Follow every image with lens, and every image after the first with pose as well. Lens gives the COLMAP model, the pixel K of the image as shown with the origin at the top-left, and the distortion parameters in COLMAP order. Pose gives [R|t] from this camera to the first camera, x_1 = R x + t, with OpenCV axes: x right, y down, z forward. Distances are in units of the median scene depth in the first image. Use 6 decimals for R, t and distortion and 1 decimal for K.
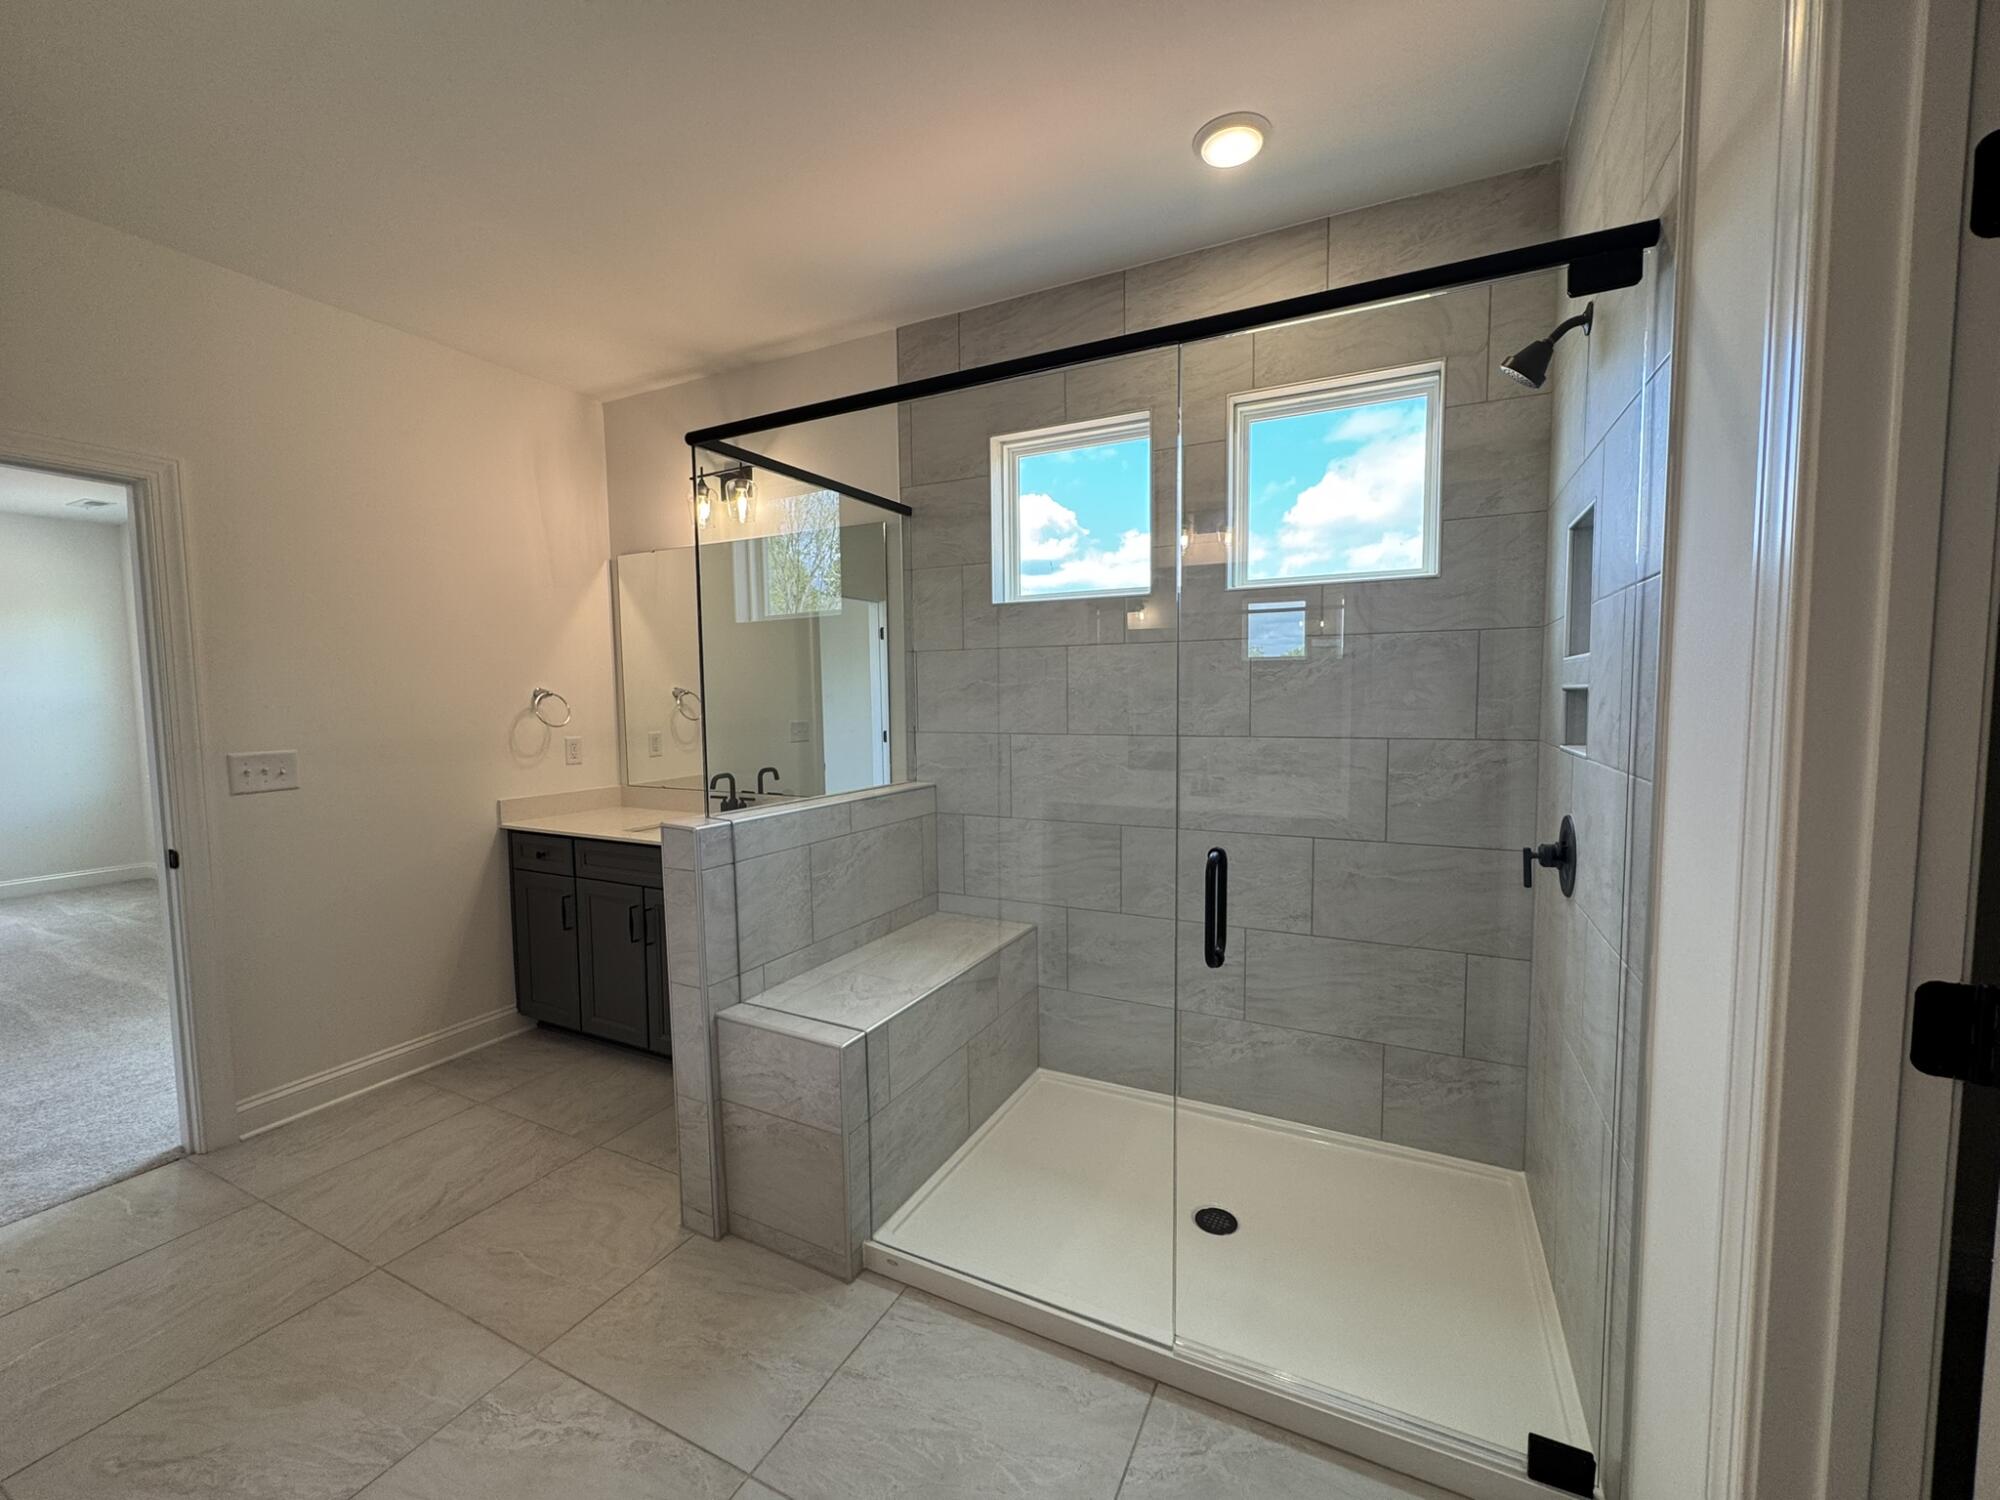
lens RADIAL K [[805.3, 0, 997.6], [0, 805.3, 756.9], [0, 0, 1]] dist [0.003113, -0.000454]
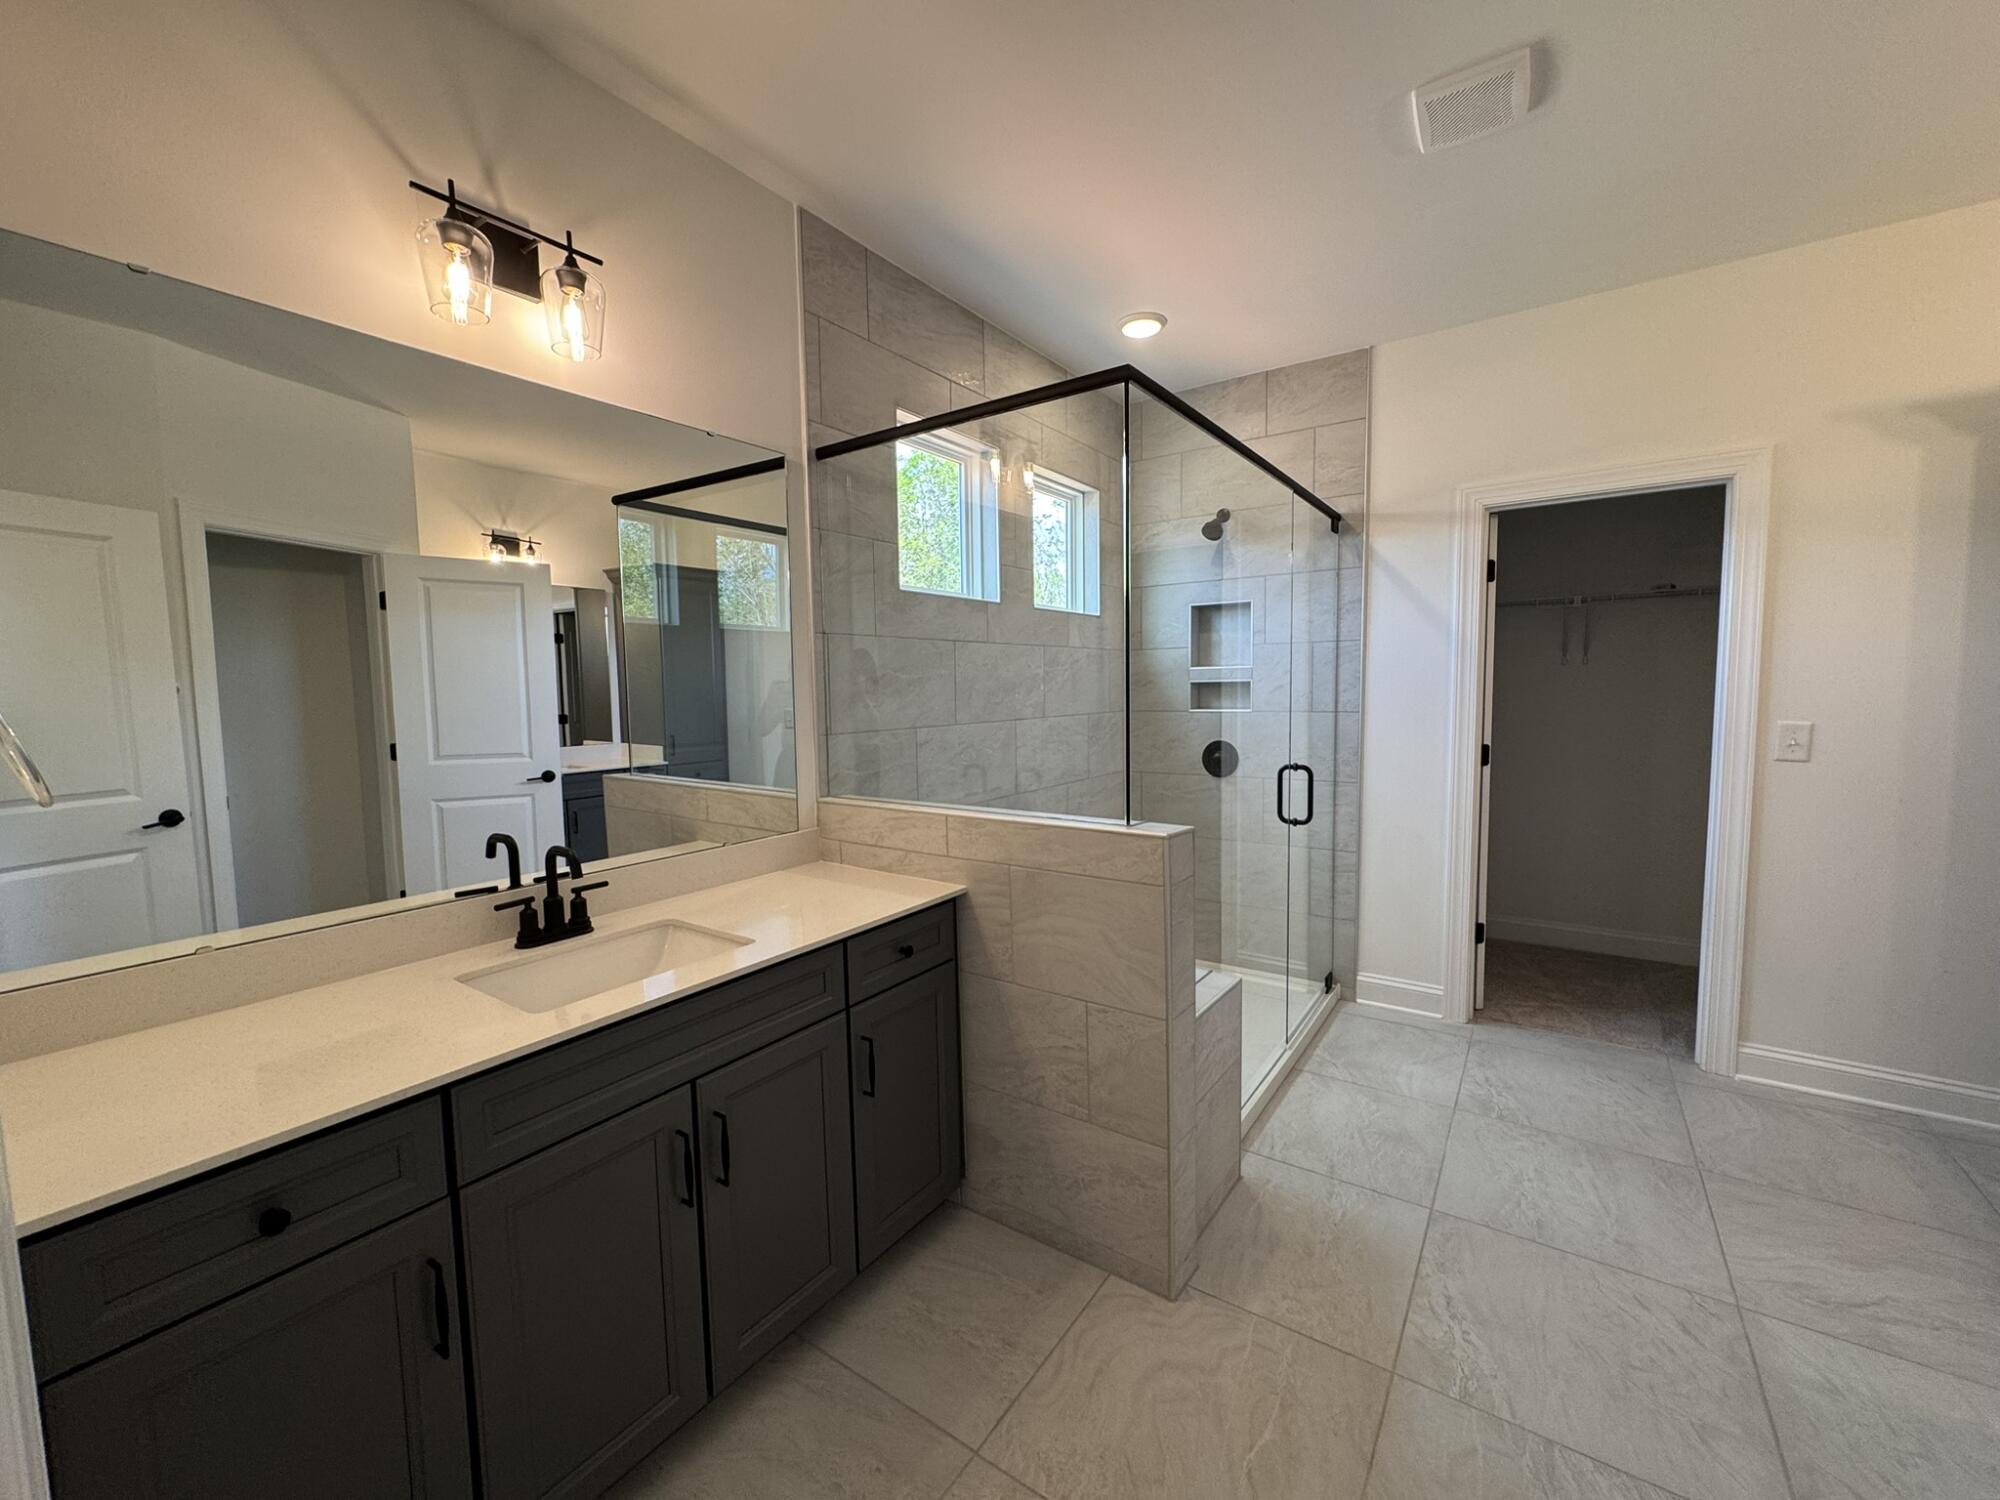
lens RADIAL K [[805.3, 0, 1001.8], [0, 805.3, 756.7], [0, 0, 1]] dist [0.003113, -0.000454]
pose [[0.133980, -0.080178, 0.987735, -1.617450], [0.089018, 0.993666, 0.068585, -0.089905], [-0.986978, 0.078737, 0.140268, 1.350153]]
